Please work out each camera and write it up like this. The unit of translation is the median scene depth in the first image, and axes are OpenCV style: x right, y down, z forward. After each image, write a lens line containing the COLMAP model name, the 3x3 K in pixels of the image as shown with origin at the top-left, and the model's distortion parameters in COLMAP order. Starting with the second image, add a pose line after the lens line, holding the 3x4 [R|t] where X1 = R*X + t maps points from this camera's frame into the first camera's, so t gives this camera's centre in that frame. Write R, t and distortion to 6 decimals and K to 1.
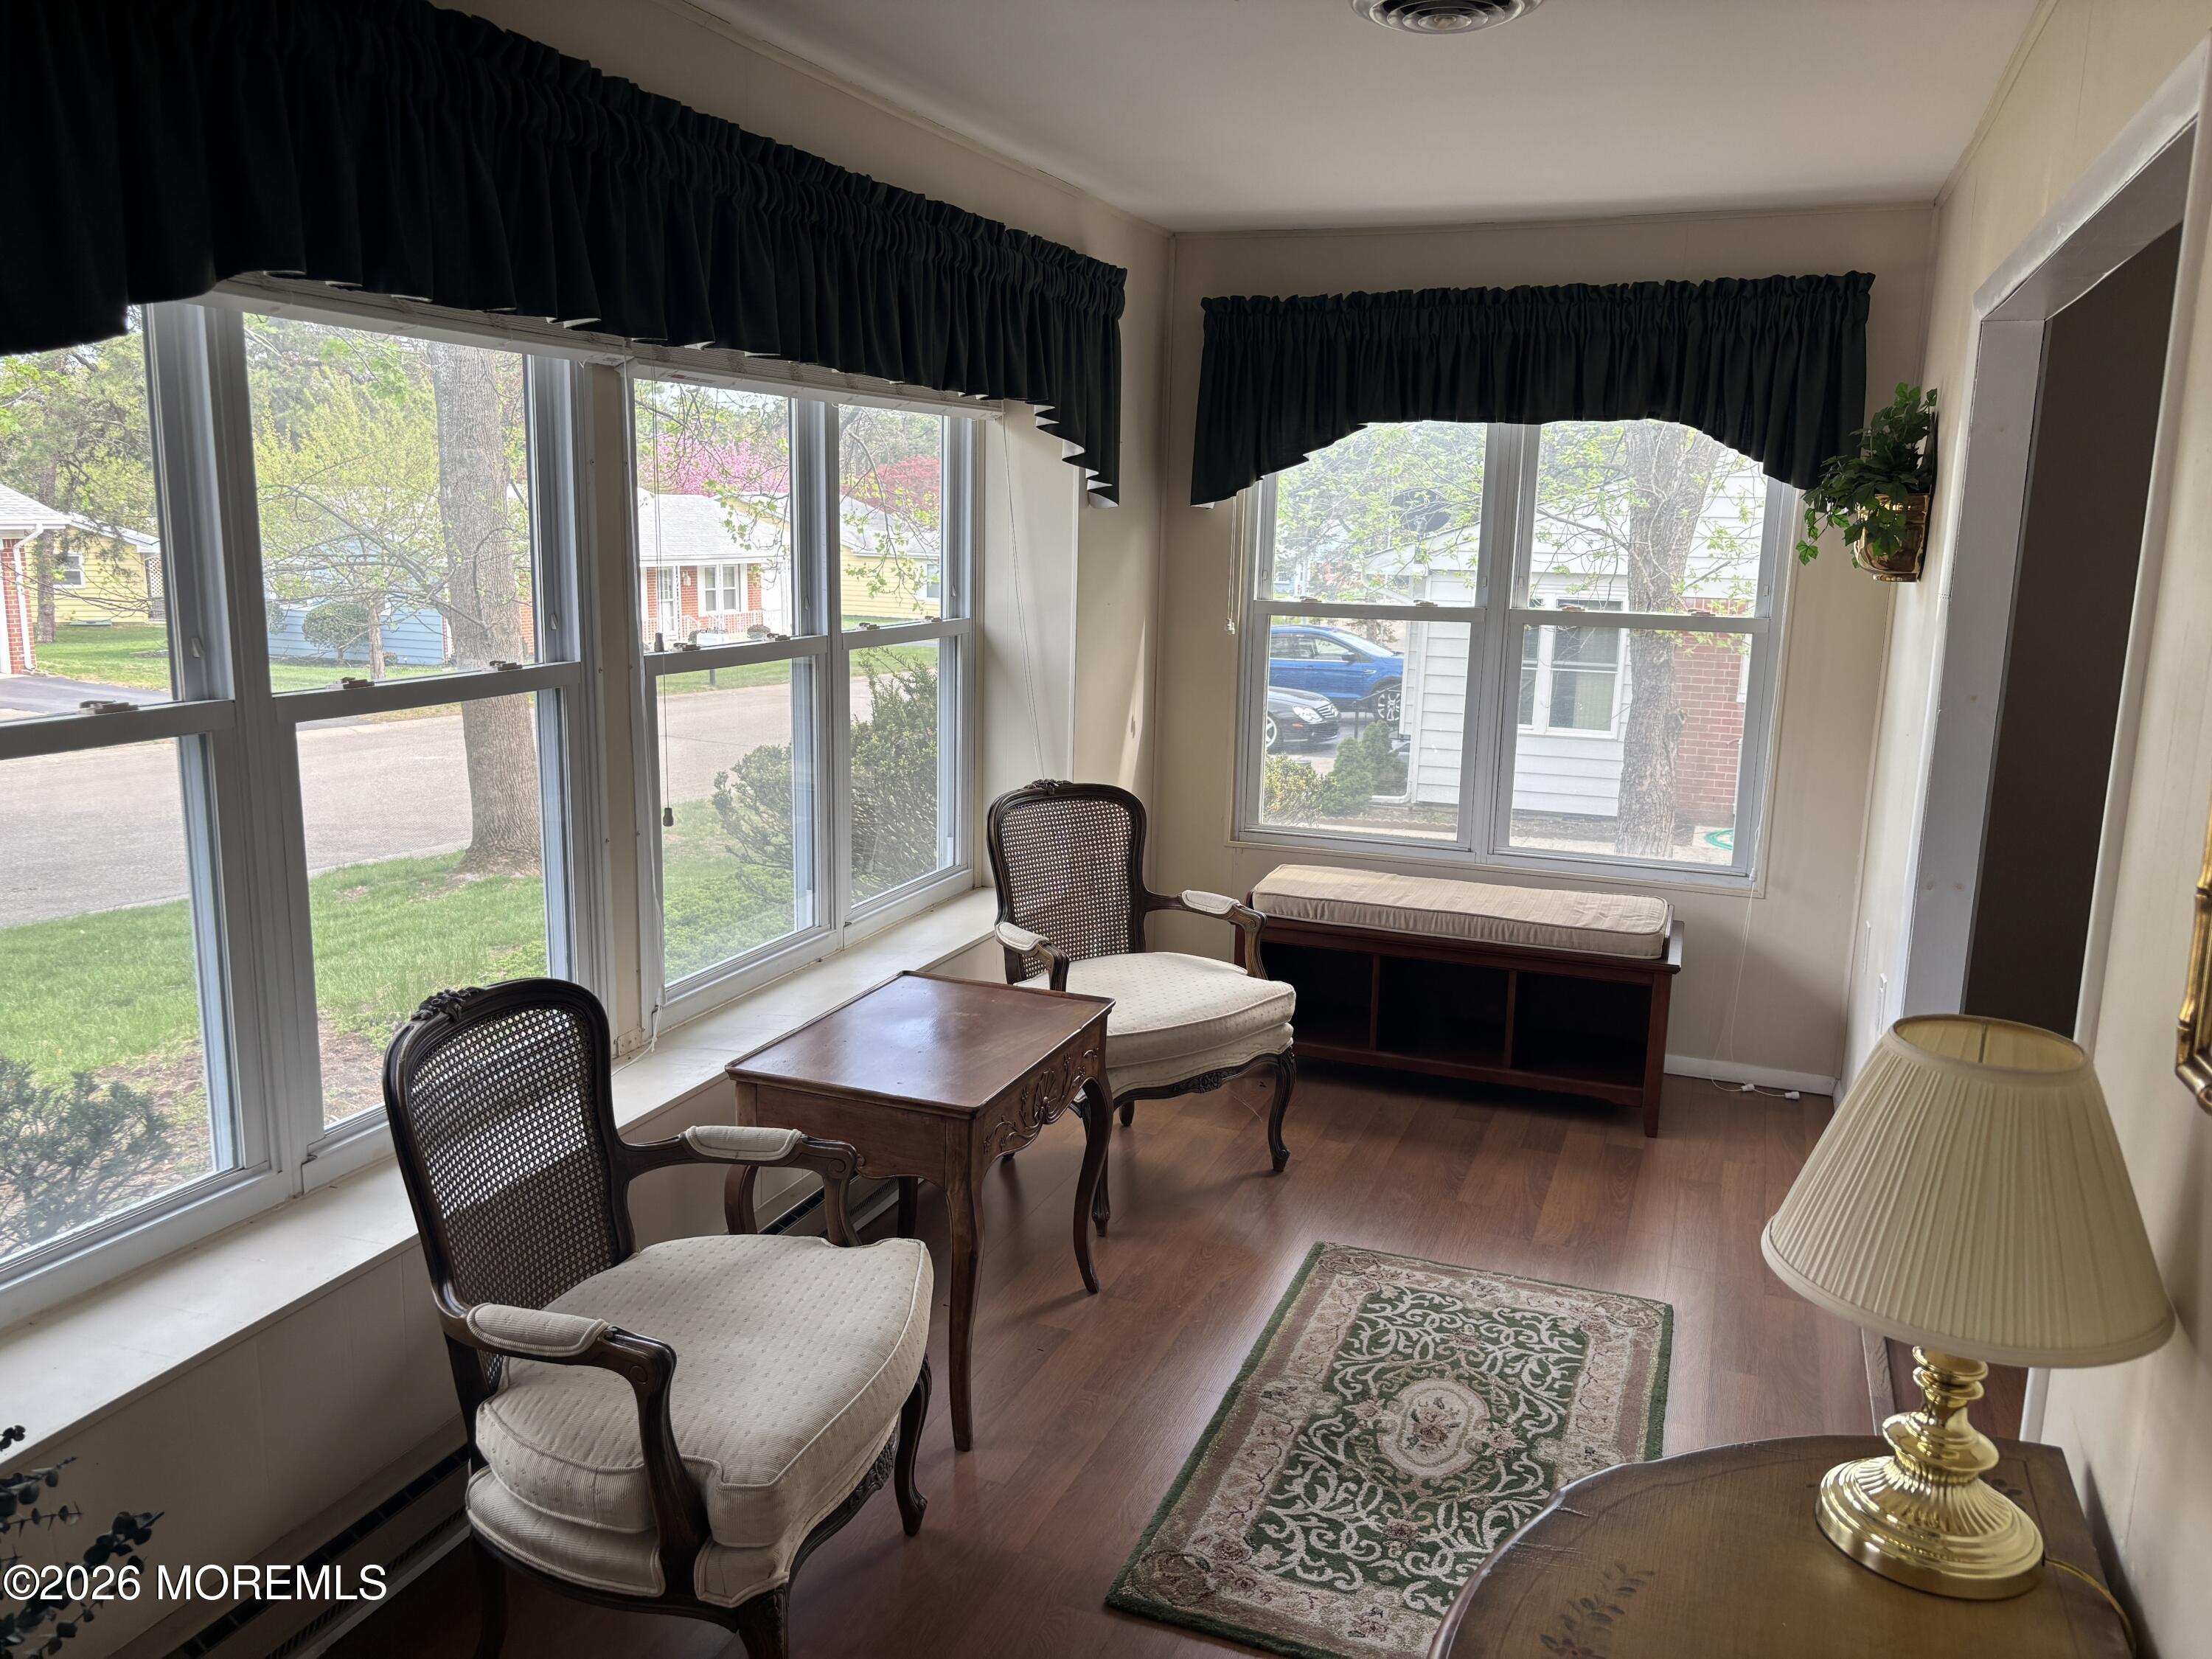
lens RADIAL K [[1690.2, 0, 1101.3], [0, 1690.2, 819.2], [0, 0, 1]] dist [0.147452, -0.275457]
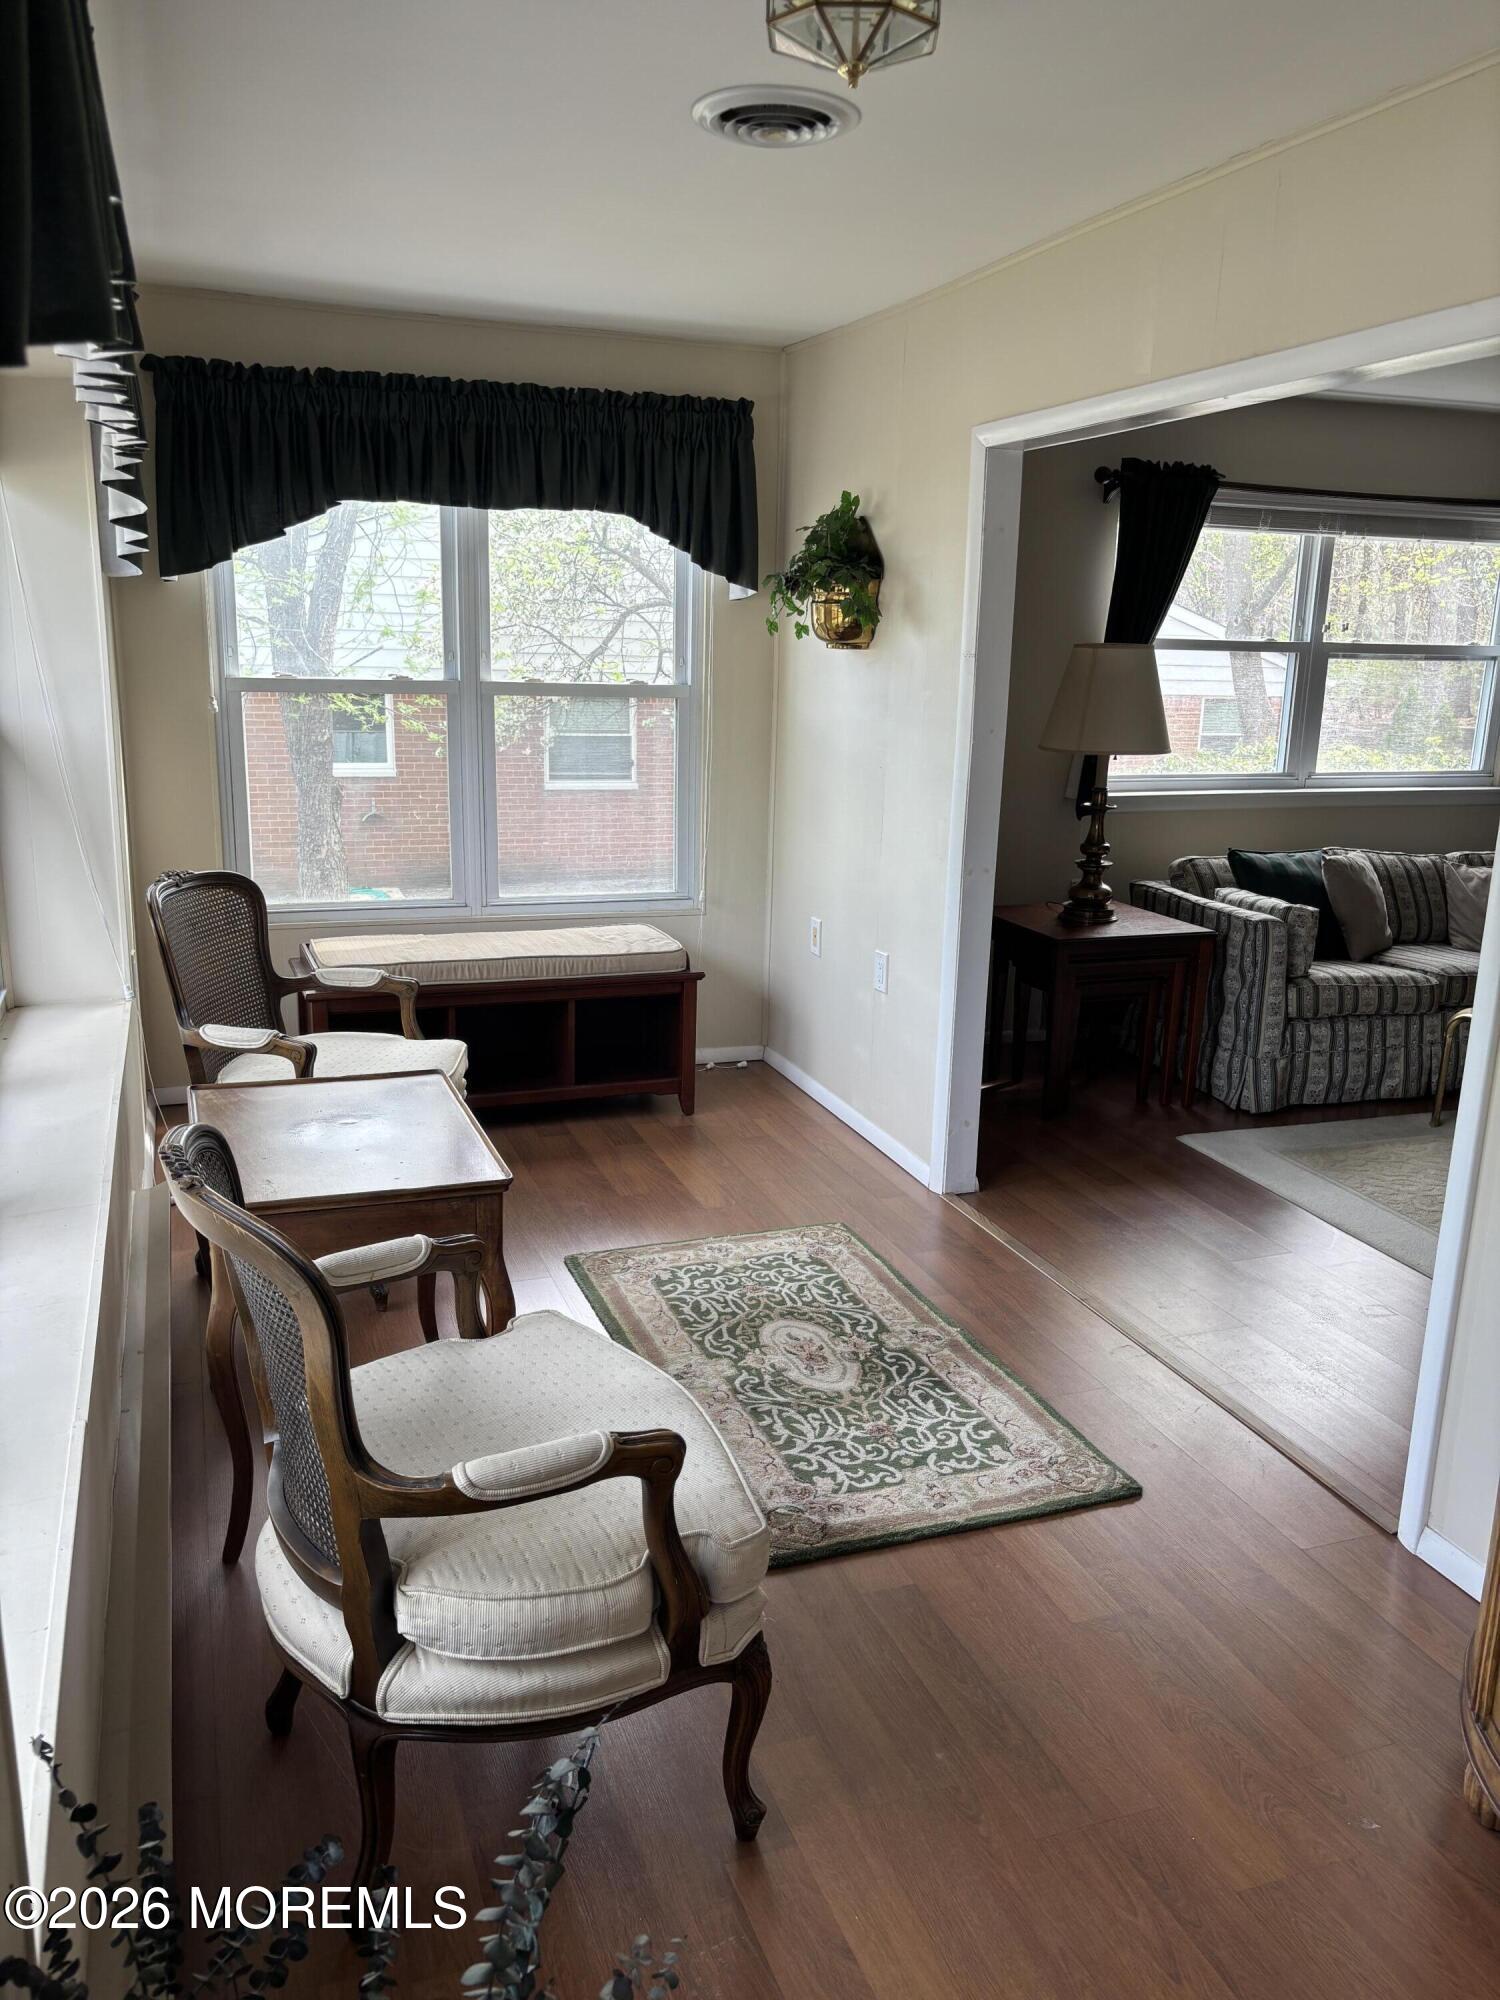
lens RADIAL K [[1528.3, 0, 750.0], [0, 1528.3, 1000.0], [0, 0, 1]] dist [0.147452, -0.275457]
pose [[0.754201, -0.157011, 0.637596, -0.332533], [0.112718, 0.987536, 0.109854, -0.011187], [-0.646897, -0.010984, 0.762498, 0.137946]]
